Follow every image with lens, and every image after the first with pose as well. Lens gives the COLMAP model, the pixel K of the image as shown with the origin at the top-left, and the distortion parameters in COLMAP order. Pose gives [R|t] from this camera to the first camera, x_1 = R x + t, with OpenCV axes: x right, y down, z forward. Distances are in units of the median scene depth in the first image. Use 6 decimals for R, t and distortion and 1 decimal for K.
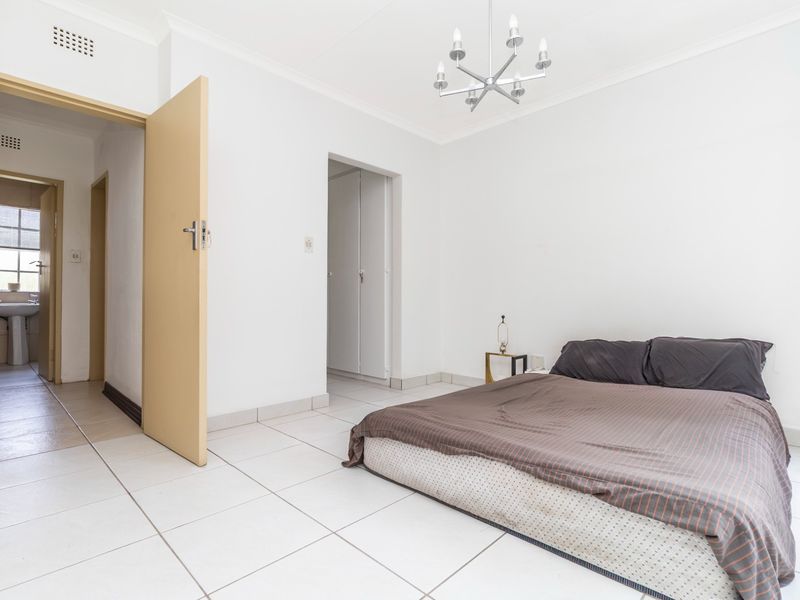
lens RADIAL K [[416.1, 0, 400.0], [0, 416.1, 300.0], [0, 0, 1]] dist [-0.013721, 0.000567]
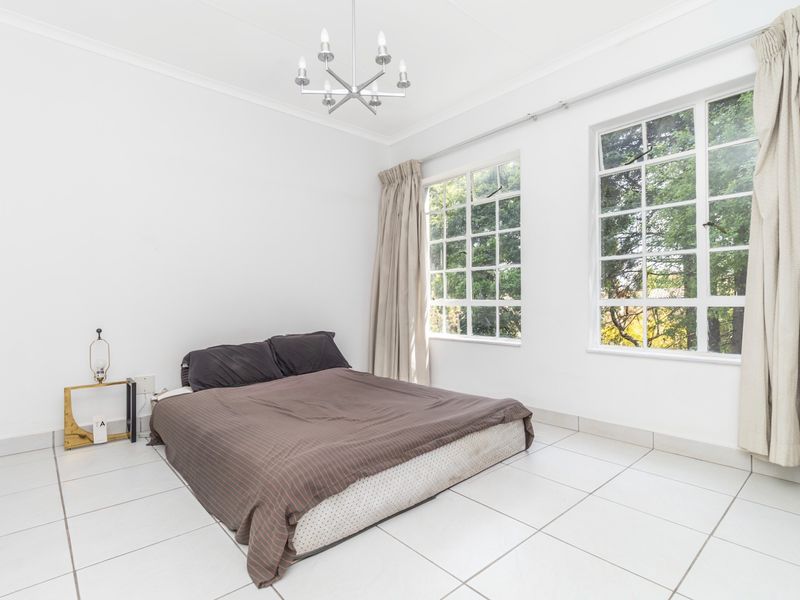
lens RADIAL K [[416.1, 0, 400.0], [0, 416.1, 300.0], [0, 0, 1]] dist [-0.013721, 0.000567]
pose [[0.058165, 0.002933, 0.998303, -0.765796], [0.005945, 0.999977, -0.003285, -0.012052], [-0.998289, 0.006126, 0.058147, 0.815997]]
